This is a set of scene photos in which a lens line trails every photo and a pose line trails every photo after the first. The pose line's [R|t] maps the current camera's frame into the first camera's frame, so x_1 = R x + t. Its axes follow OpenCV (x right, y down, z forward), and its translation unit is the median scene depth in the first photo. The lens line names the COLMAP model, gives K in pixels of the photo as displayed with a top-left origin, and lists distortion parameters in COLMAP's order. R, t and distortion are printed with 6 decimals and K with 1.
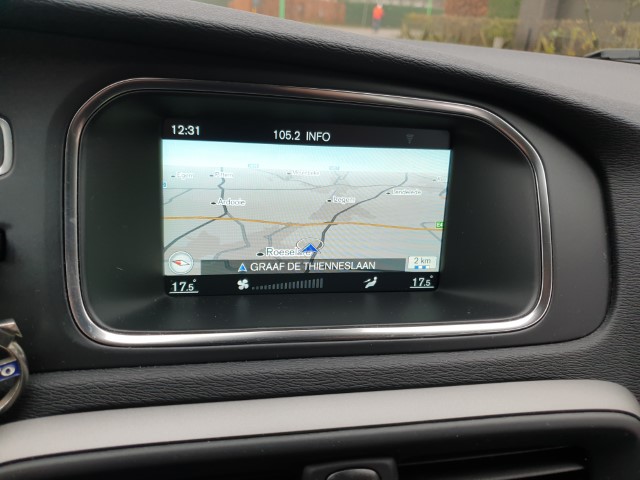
lens RADIAL K [[482.1, 0, 320.0], [0, 482.1, 240.0], [0, 0, 1]] dist [0.046013, -0.009541]
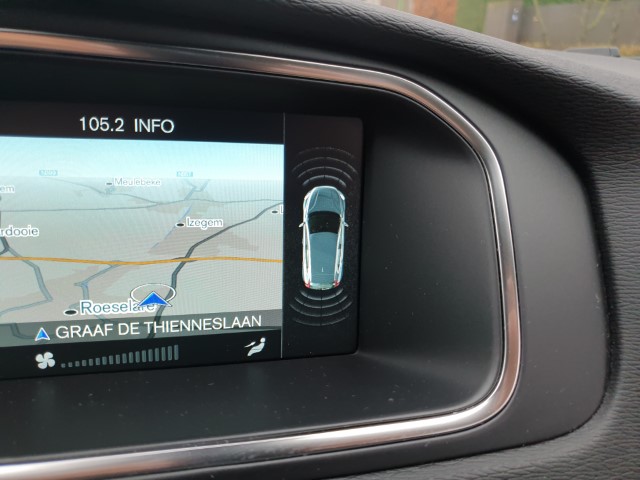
lens RADIAL K [[510.7, 0, 314.9], [0, 510.7, 242.7], [0, 0, 1]] dist [0.016382, -0.000345]
pose [[0.999041, -0.027726, 0.033898, 0.176678], [0.029247, 0.998549, -0.045222, -0.021755], [-0.032595, 0.046170, 0.998402, 0.312667]]
